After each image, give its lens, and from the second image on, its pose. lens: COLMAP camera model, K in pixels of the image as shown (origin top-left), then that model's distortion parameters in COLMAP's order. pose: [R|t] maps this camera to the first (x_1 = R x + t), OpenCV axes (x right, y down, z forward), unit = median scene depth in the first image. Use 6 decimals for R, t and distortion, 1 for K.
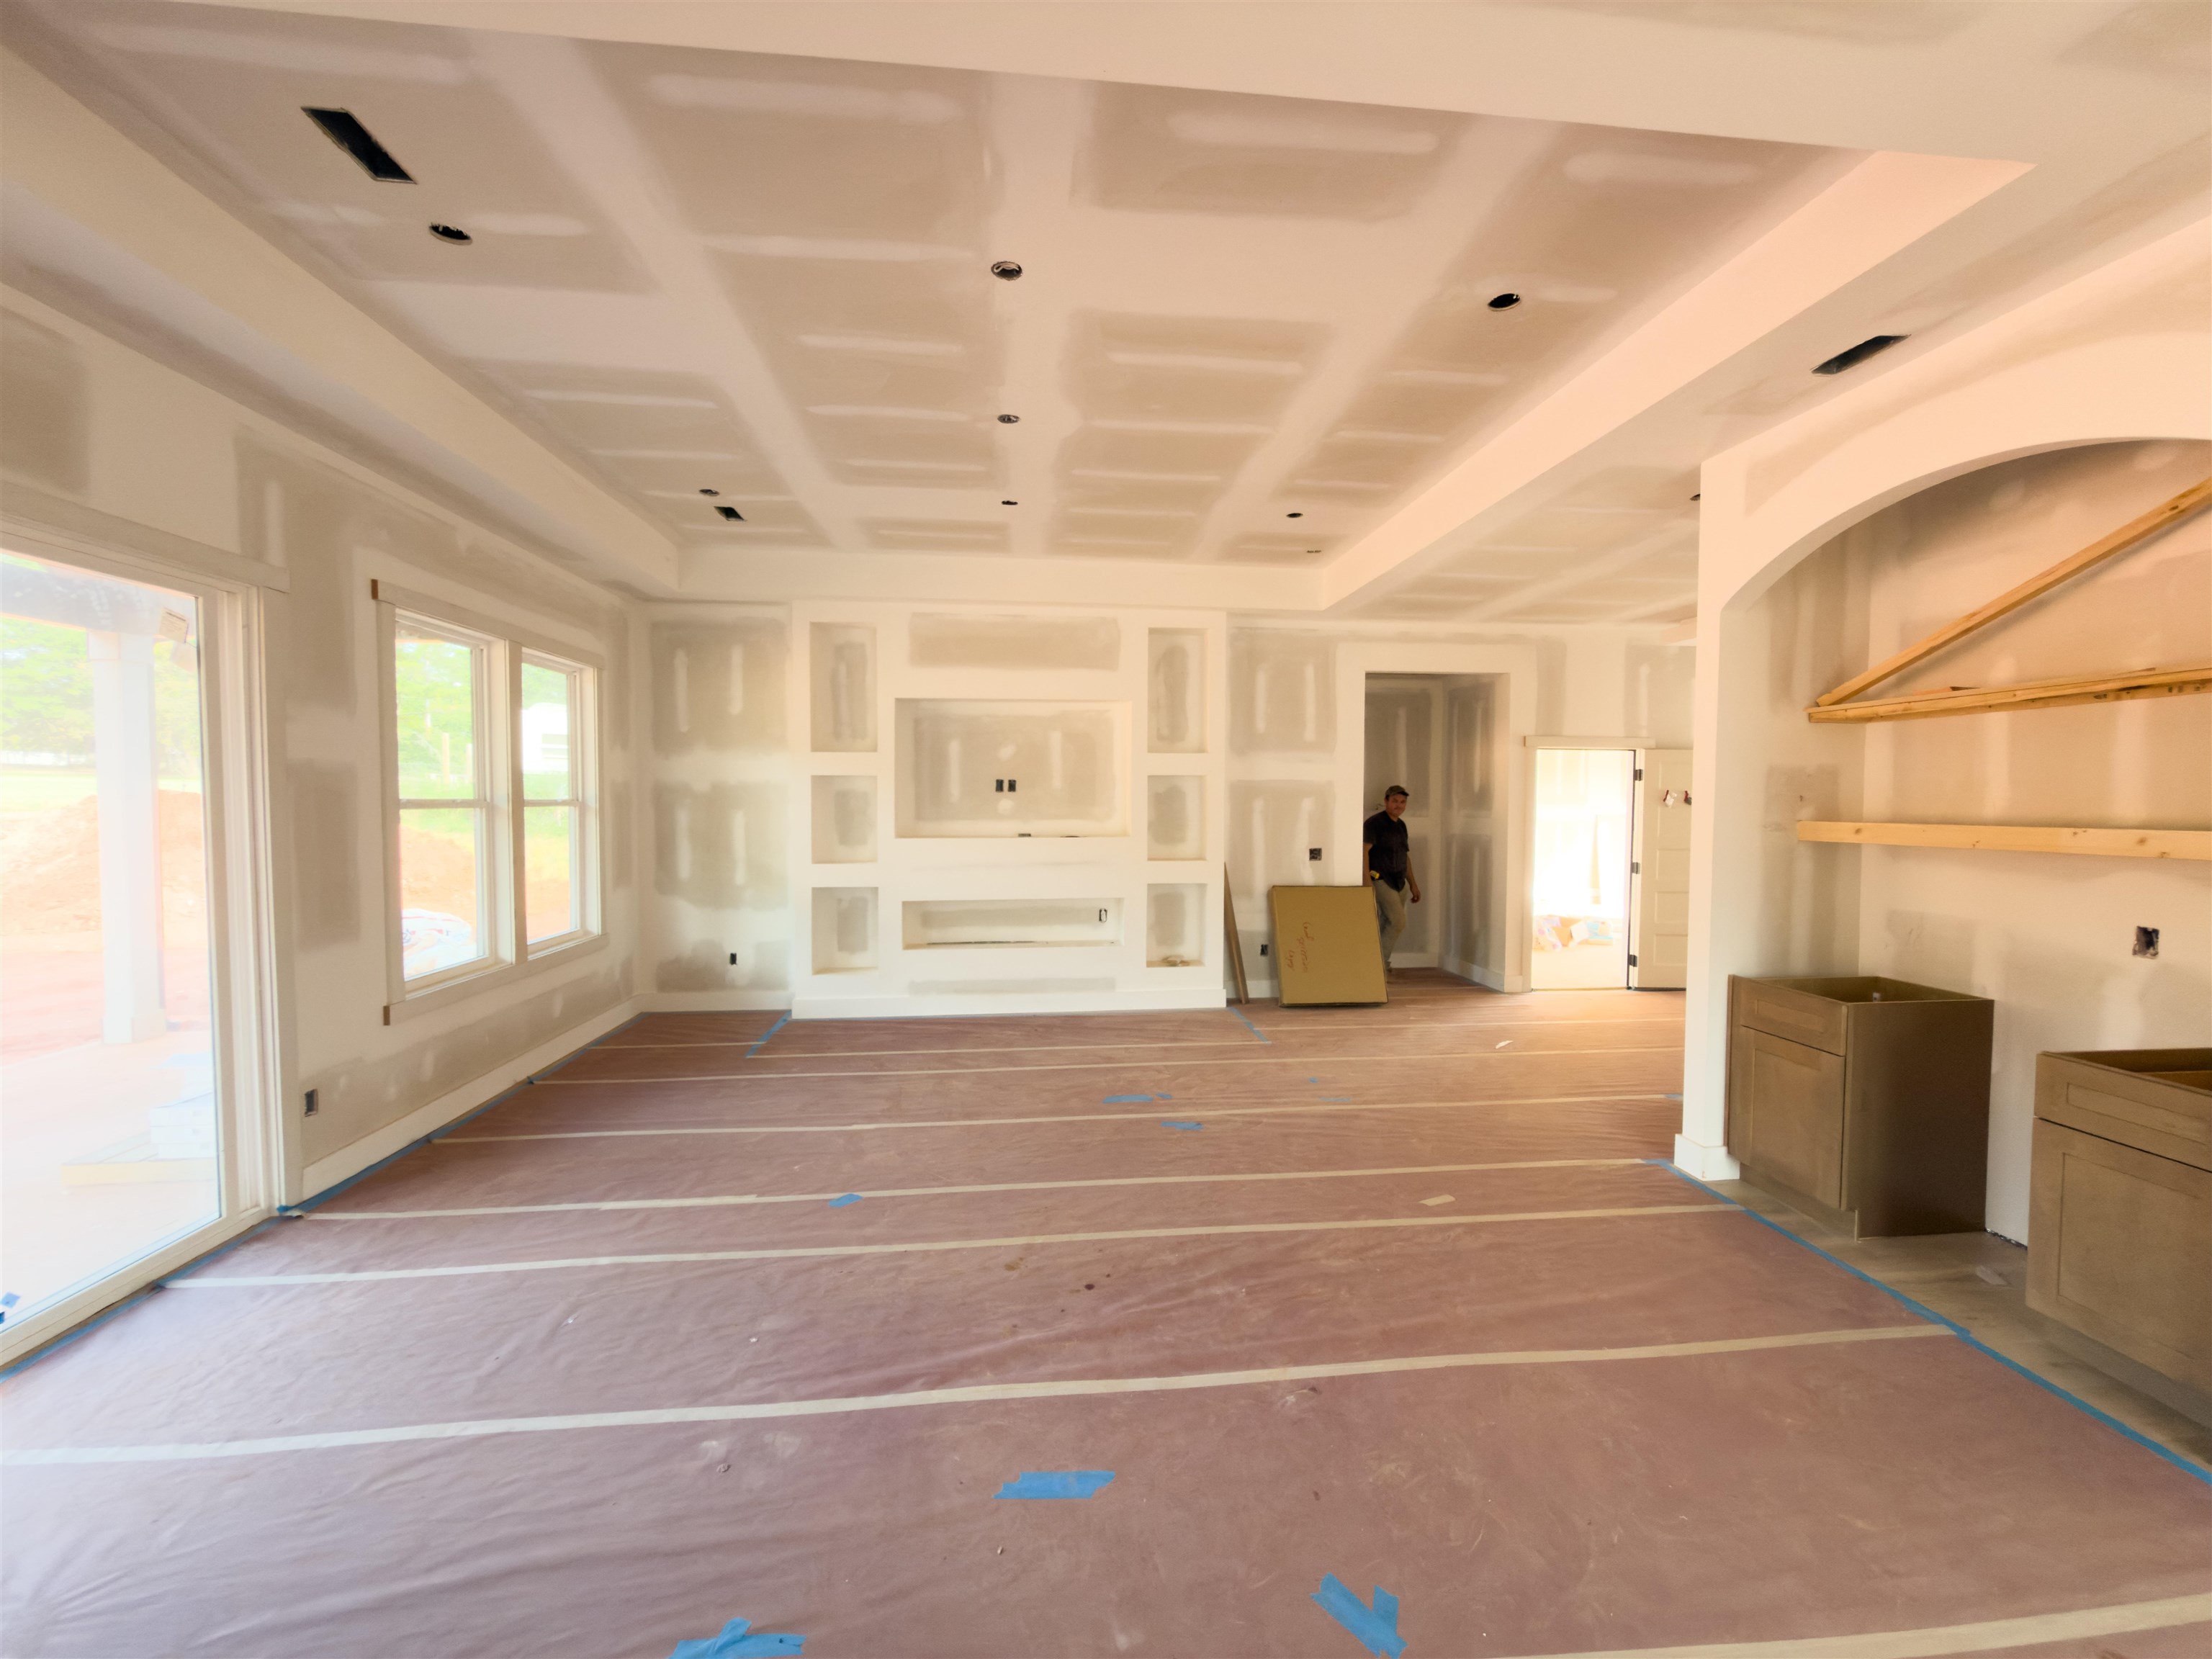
lens RADIAL K [[891.8, 0, 1106.0], [0, 891.8, 829.5], [0, 0, 1]] dist [0.001242, 0.000030]
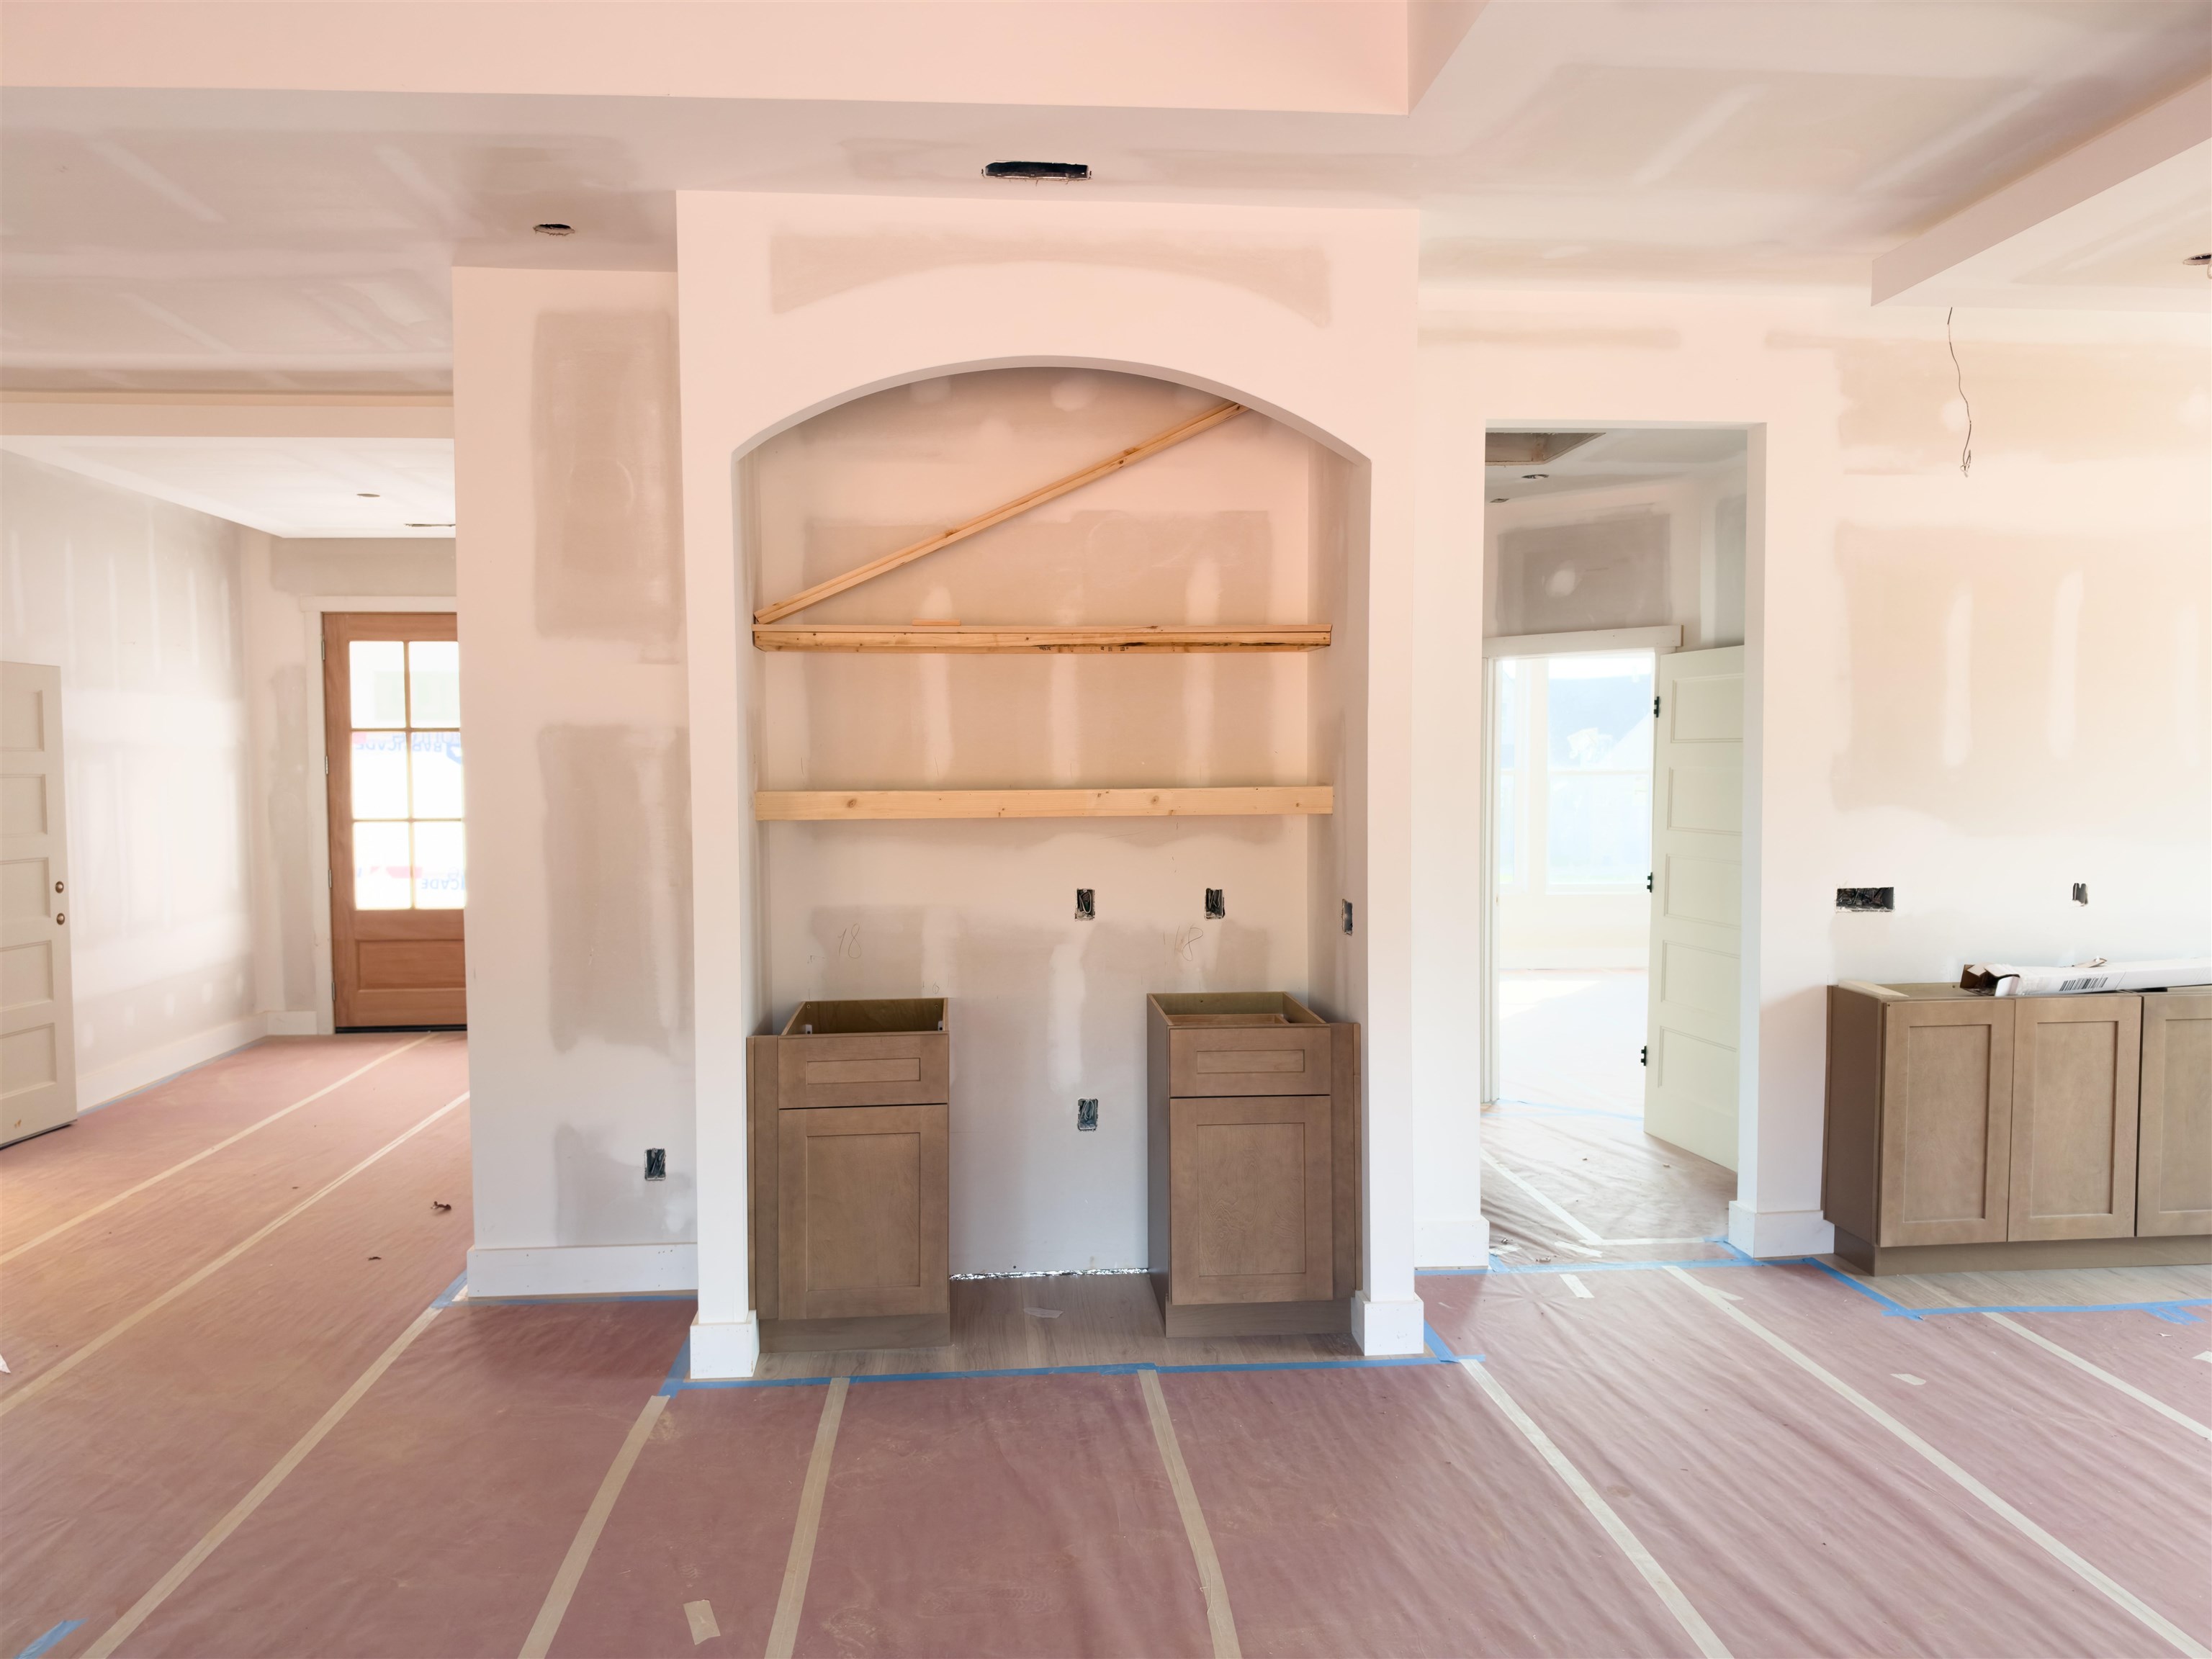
lens RADIAL K [[1562.6, 0, 1106.0], [0, 1562.6, 829.5], [0, 0, 1]] dist [0.143219, -0.210076]
pose [[0.022662, -0.051227, 0.998430, -0.505783], [0.040164, 0.997927, 0.050290, -0.038106], [-0.998936, 0.038961, 0.024672, 0.880009]]
